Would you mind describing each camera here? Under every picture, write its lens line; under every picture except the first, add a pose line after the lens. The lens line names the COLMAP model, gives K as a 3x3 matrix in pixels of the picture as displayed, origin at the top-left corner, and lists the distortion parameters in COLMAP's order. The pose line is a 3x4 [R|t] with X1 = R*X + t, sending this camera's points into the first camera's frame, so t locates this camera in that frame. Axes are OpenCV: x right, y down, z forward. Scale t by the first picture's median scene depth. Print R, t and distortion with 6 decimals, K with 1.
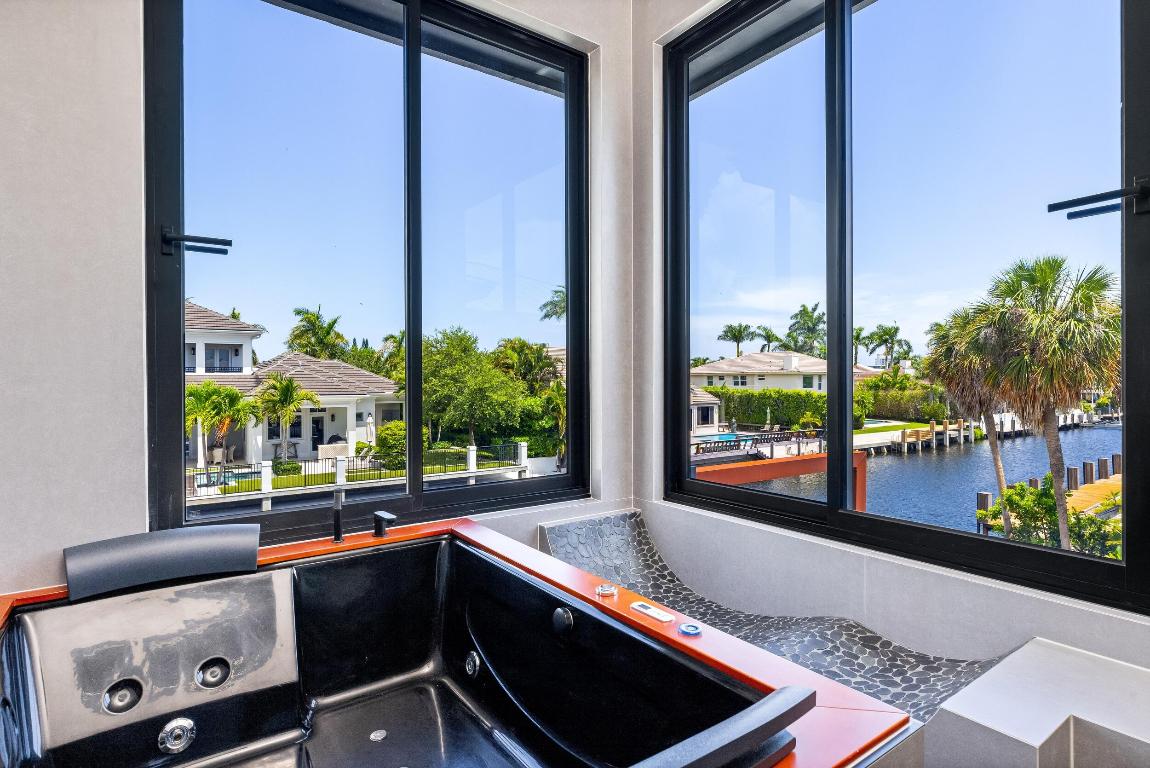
lens RADIAL K [[592.3, 0, 573.9], [0, 592.3, 383.4], [0, 0, 1]] dist [0.003313, -0.000457]
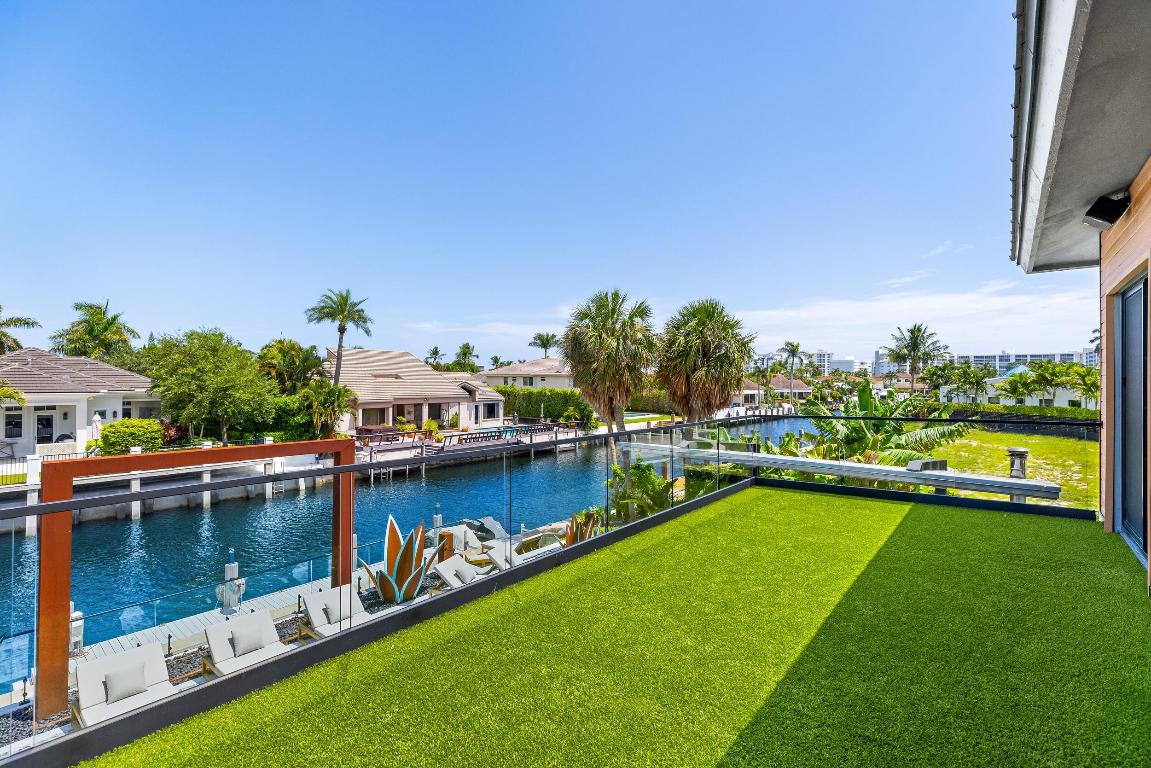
lens RADIAL K [[514.1, 0, 574.3], [0, 514.1, 381.7], [0, 0, 1]] dist [0.012554, -0.000706]
pose [[0.969195, 0.007265, 0.246186, 0.207312], [-0.007000, 0.999974, -0.001951, -0.003307], [-0.246193, 0.000168, 0.969221, -0.045796]]
